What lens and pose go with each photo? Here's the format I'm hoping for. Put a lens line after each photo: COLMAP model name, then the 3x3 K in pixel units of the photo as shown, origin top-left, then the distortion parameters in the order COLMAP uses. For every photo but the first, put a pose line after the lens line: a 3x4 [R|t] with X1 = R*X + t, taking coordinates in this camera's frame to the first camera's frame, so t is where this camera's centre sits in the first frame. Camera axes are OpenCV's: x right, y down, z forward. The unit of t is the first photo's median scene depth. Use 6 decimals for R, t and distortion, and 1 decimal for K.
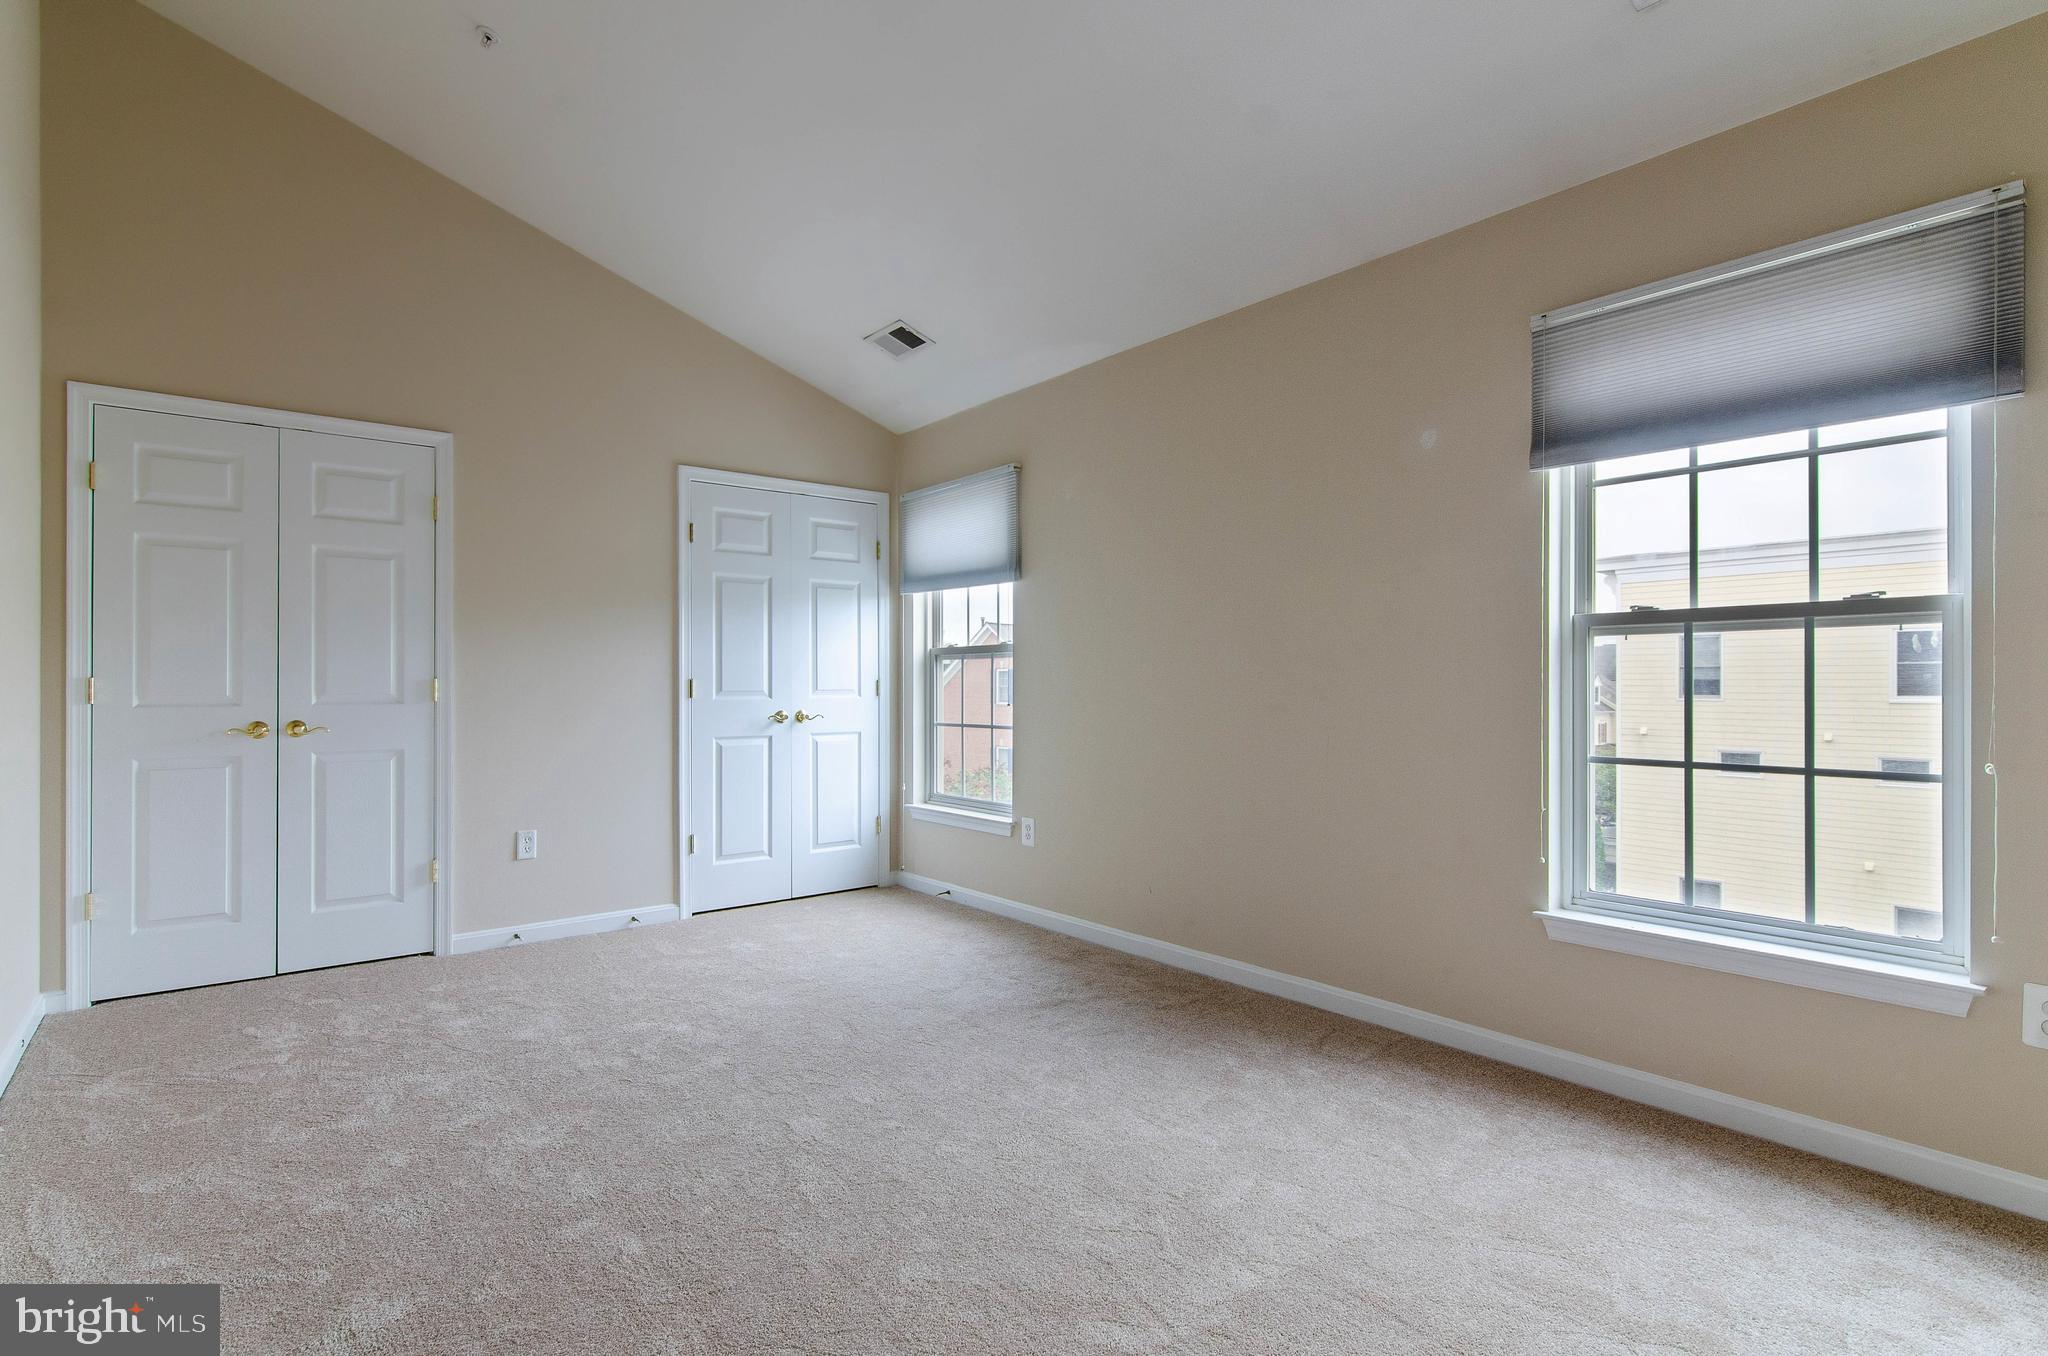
lens RADIAL K [[988.9, 0, 1010.6], [0, 988.9, 677.7], [0, 0, 1]] dist [0.004452, -0.003520]
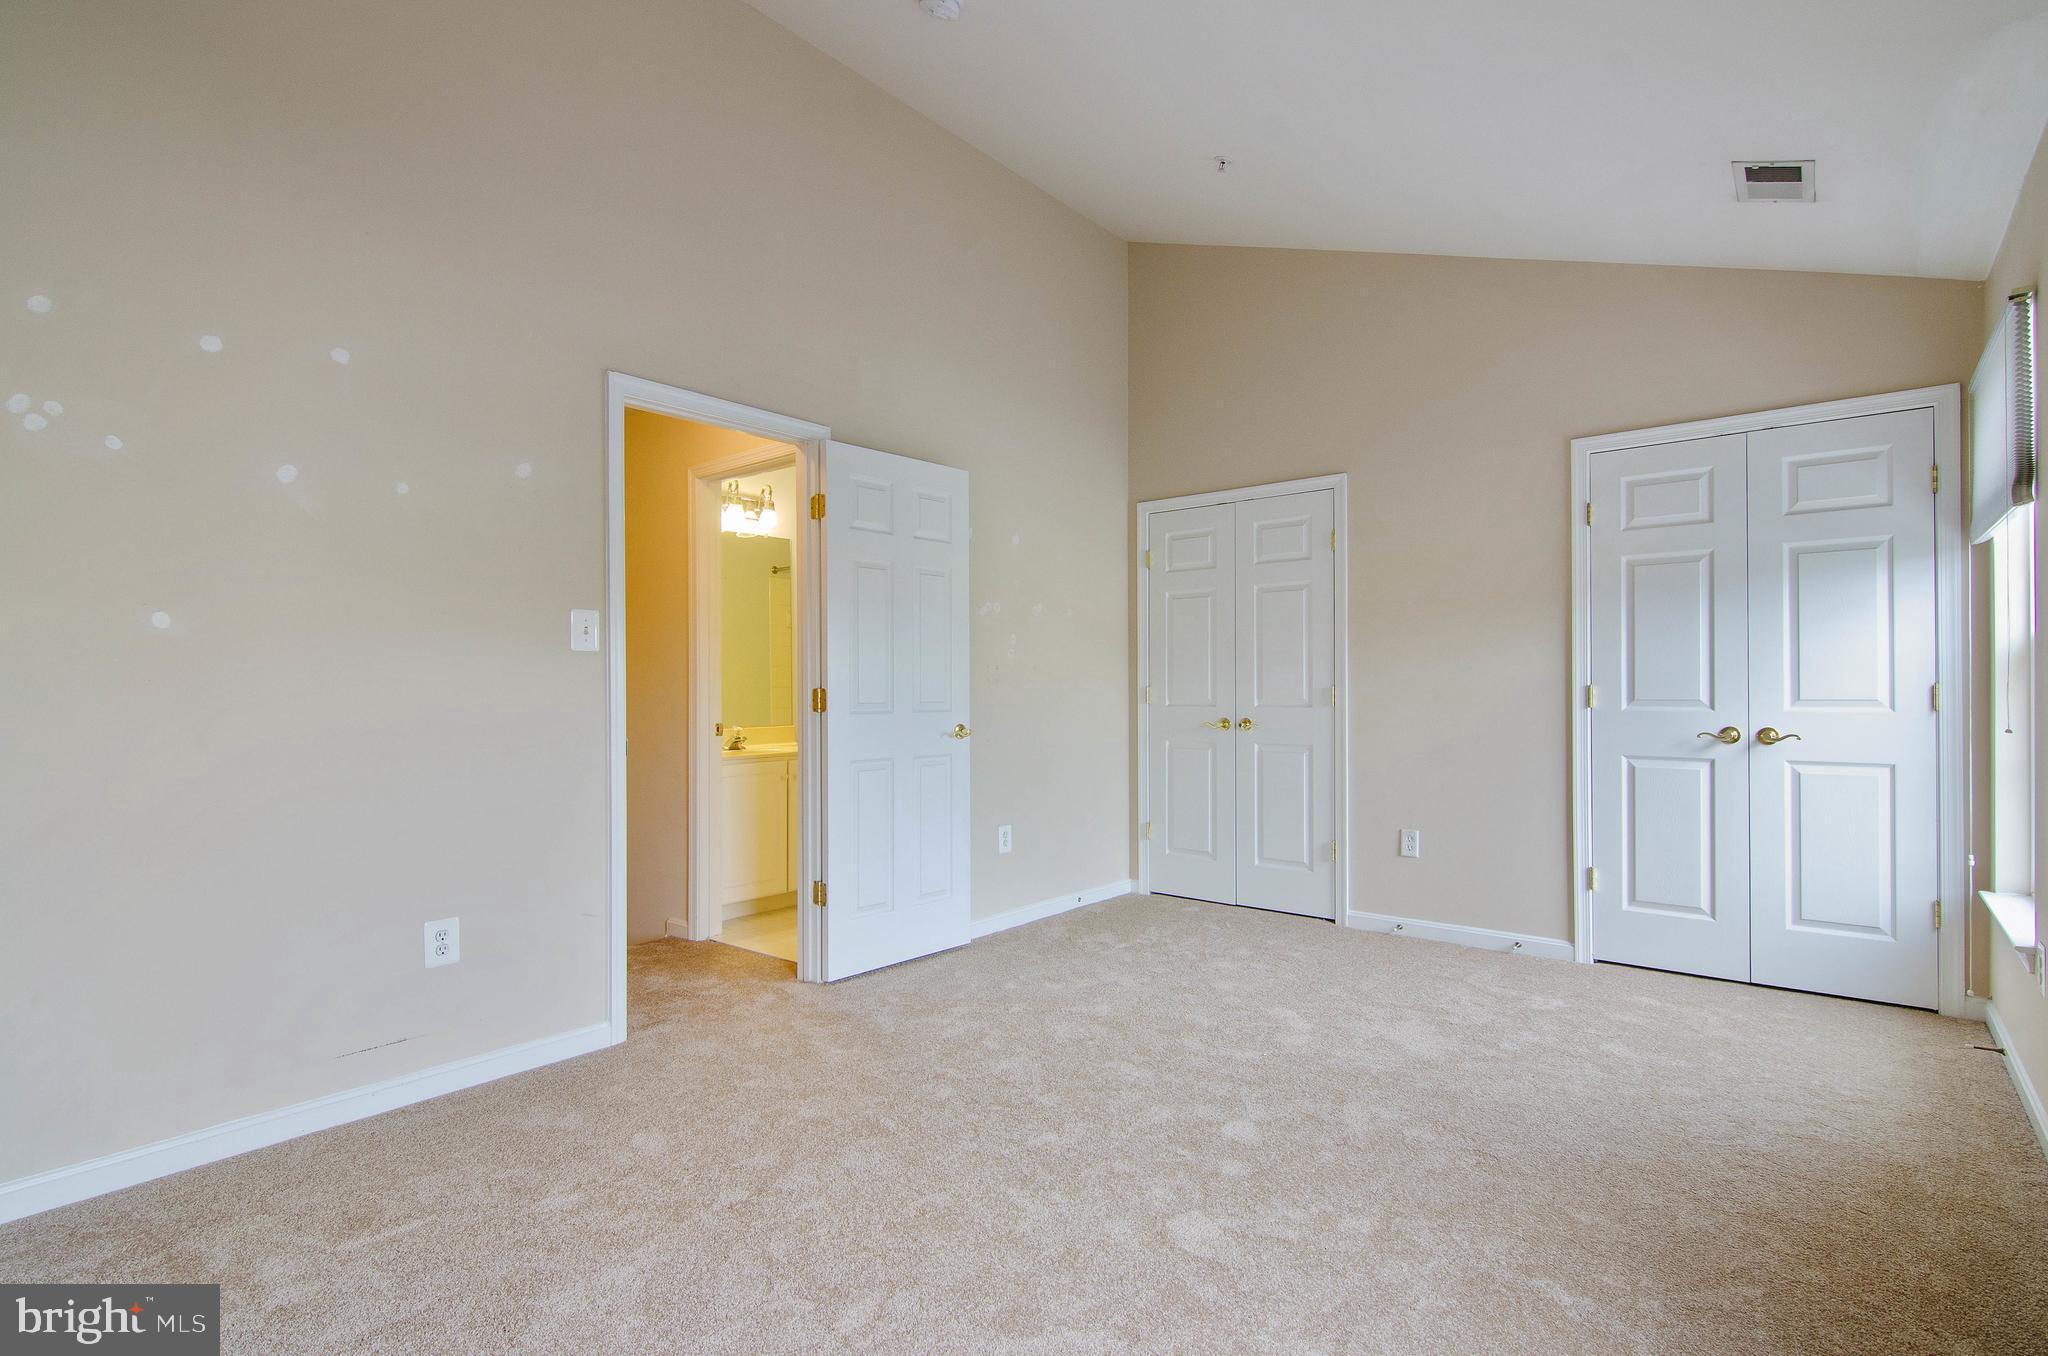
lens RADIAL K [[988.9, 0, 1019.1], [0, 988.9, 683.0], [0, 0, 1]] dist [0.004452, -0.003520]
pose [[0.207072, -0.004985, -0.978313, 0.454939], [0.006775, 0.999970, -0.003661, -0.001122], [0.978302, -0.005870, 0.207100, 0.371910]]
